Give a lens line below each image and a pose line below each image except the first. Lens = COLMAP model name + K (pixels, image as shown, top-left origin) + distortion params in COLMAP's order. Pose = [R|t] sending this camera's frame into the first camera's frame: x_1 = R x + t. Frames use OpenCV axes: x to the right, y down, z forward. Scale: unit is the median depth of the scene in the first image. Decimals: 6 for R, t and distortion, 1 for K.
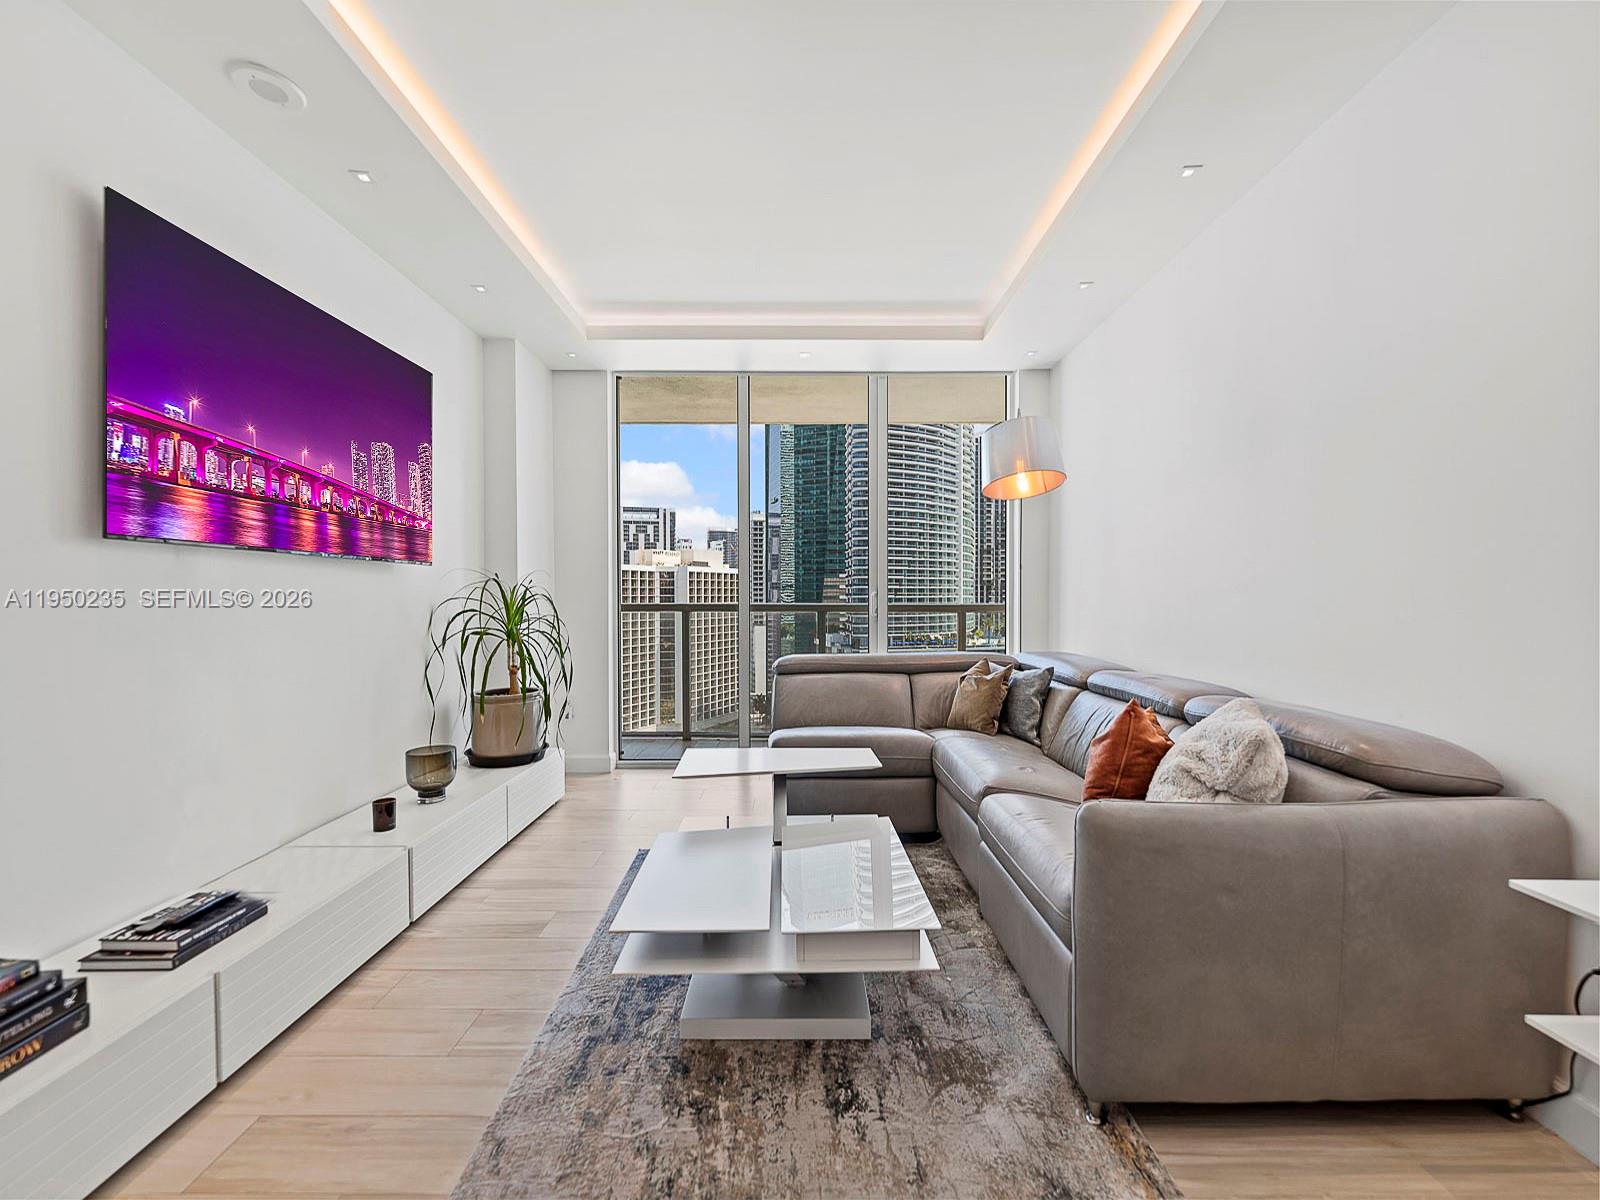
lens RADIAL K [[655.3, 0, 798.3], [0, 655.3, 600.0], [0, 0, 1]] dist [-0.000686, -0.000501]
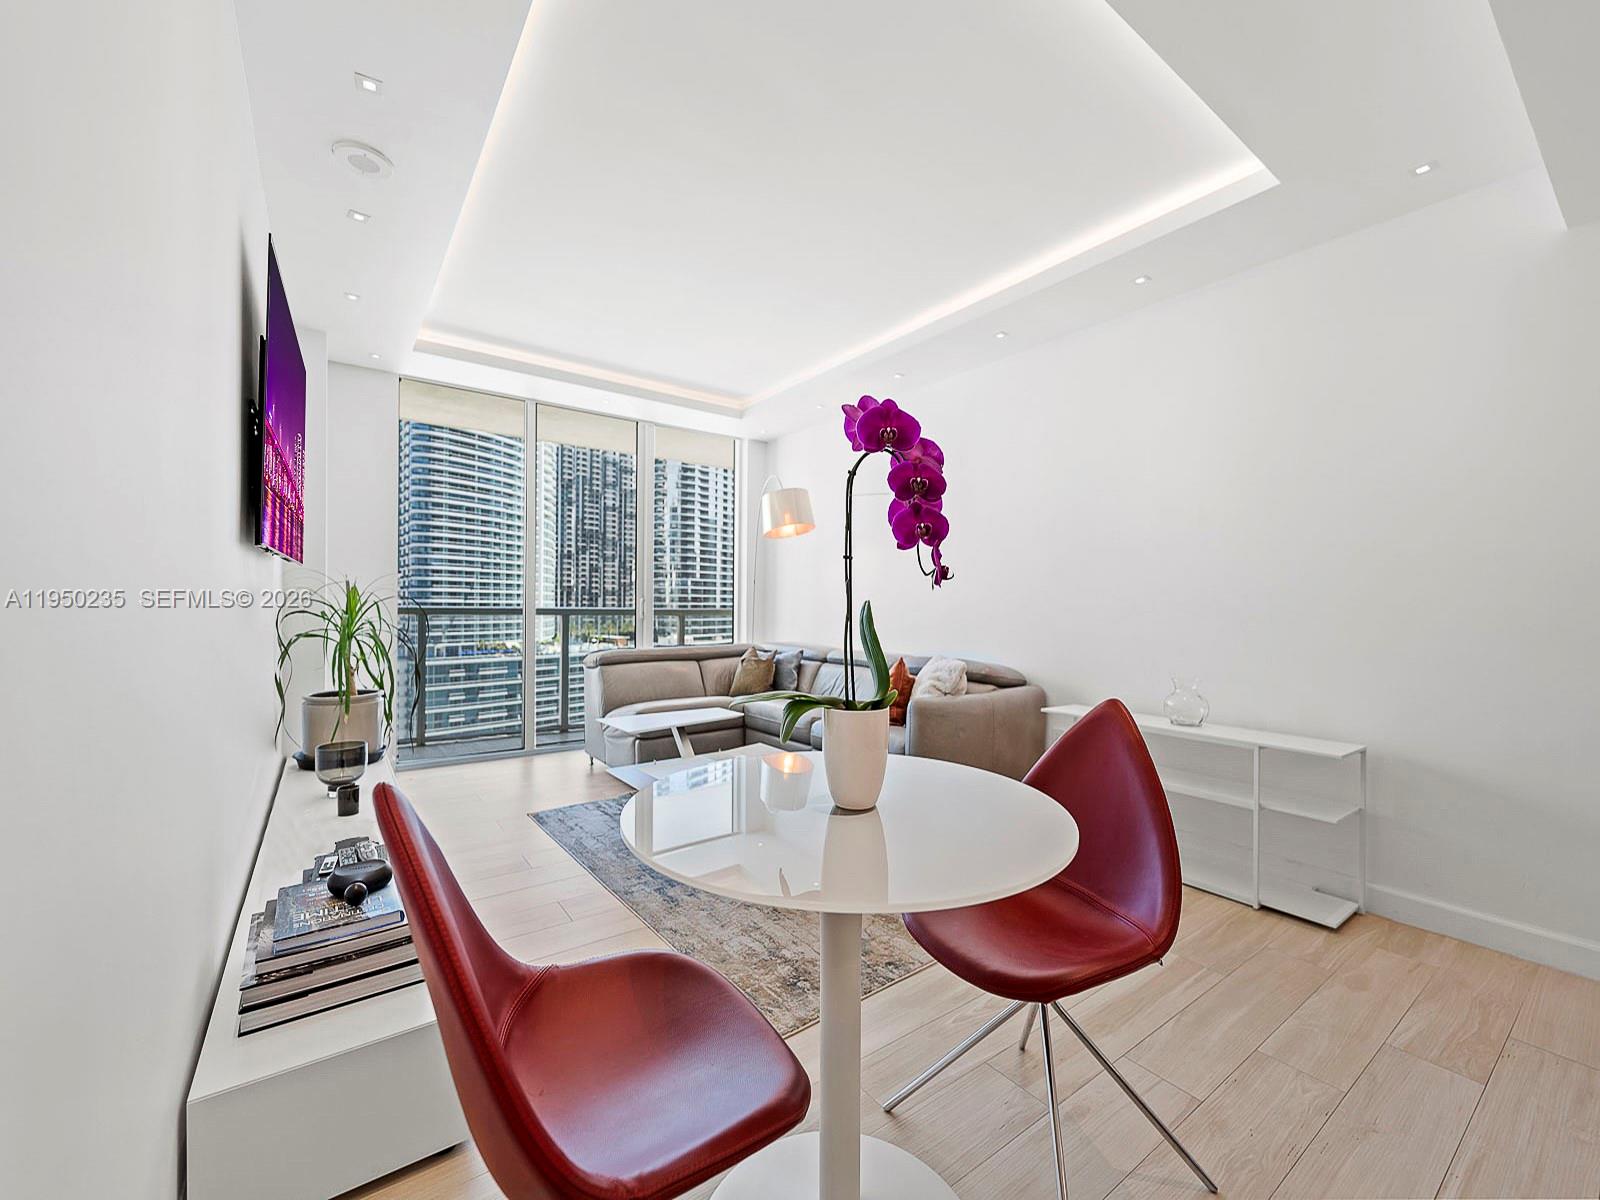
lens RADIAL K [[655.3, 0, 808.6], [0, 655.3, 606.2], [0, 0, 1]] dist [-0.000686, -0.000501]
pose [[0.802425, 0.009158, 0.596683, -0.623722], [-0.009202, 0.999953, -0.002972, 0.004589], [-0.596682, -0.003106, 0.802472, -0.293323]]
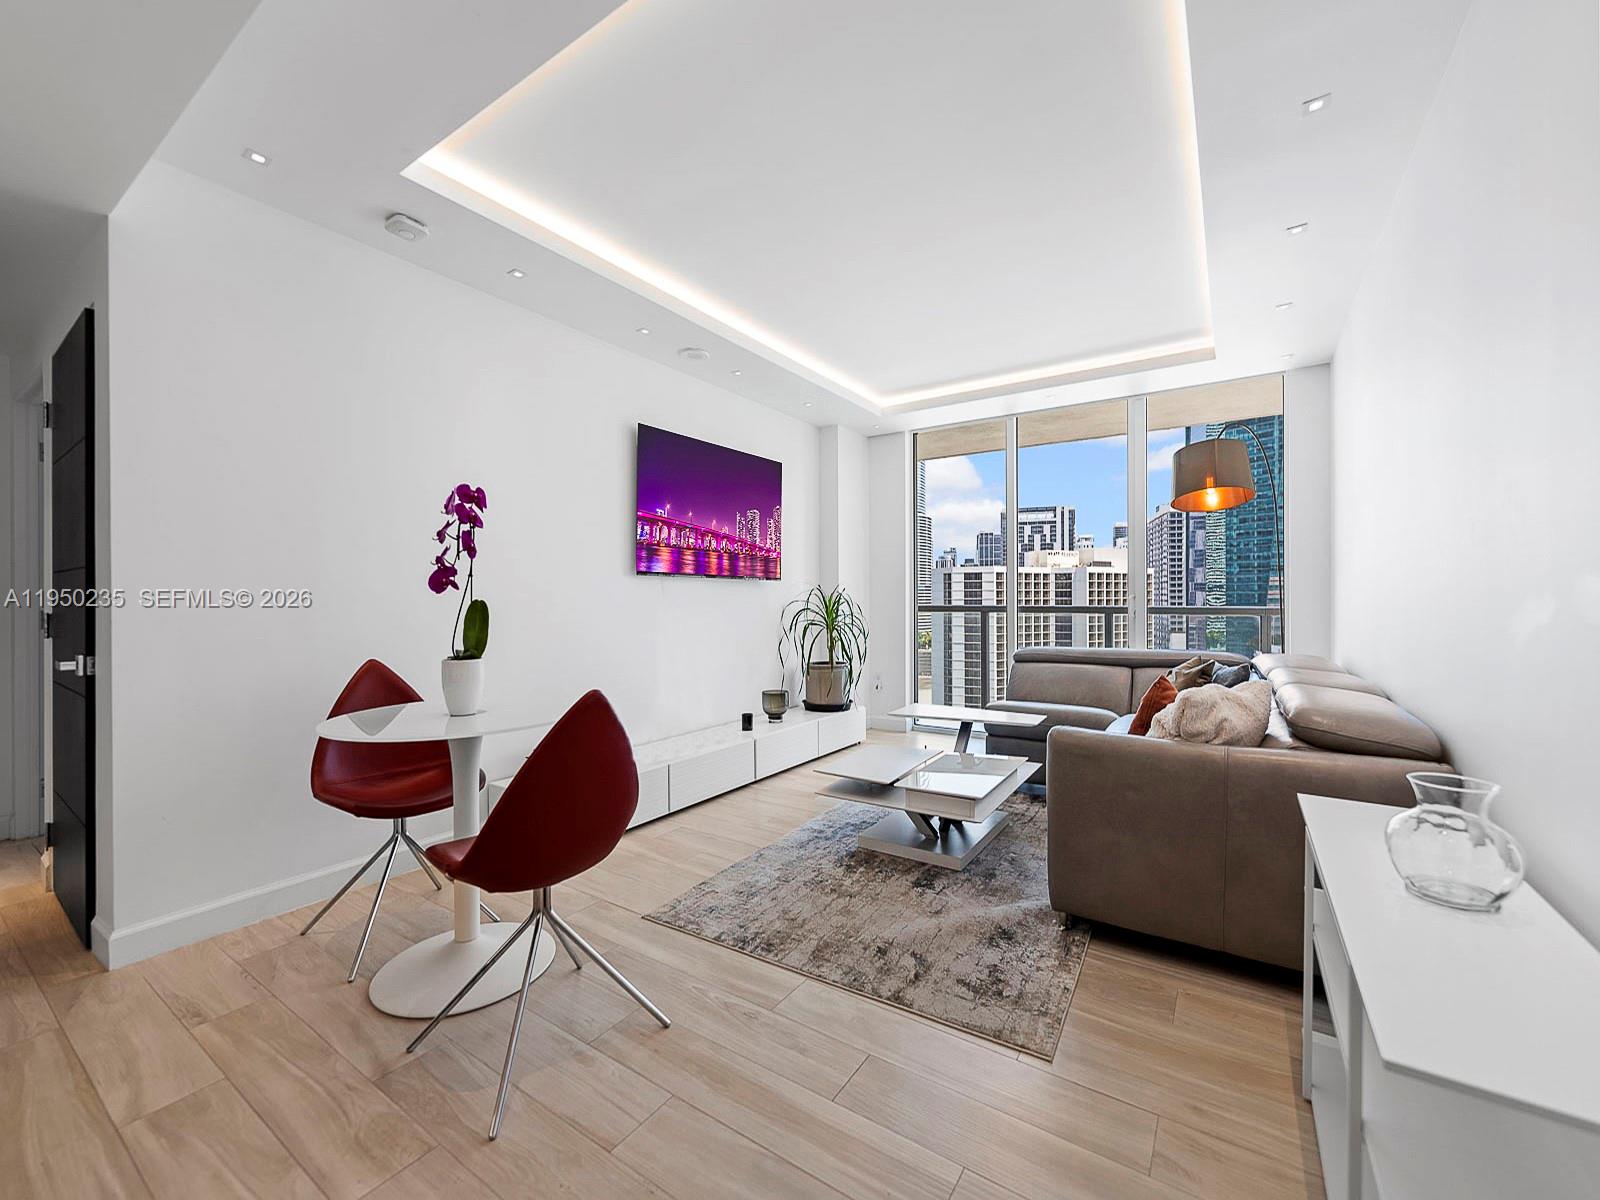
lens RADIAL K [[655.3, 0, 790.8], [0, 655.3, 594.7], [0, 0, 1]] dist [-0.000686, -0.000501]
pose [[0.827520, -0.003832, -0.561423, 0.443964], [-0.003151, 0.999929, -0.011469, 0.002033], [0.561427, 0.011260, 0.827450, -0.388905]]
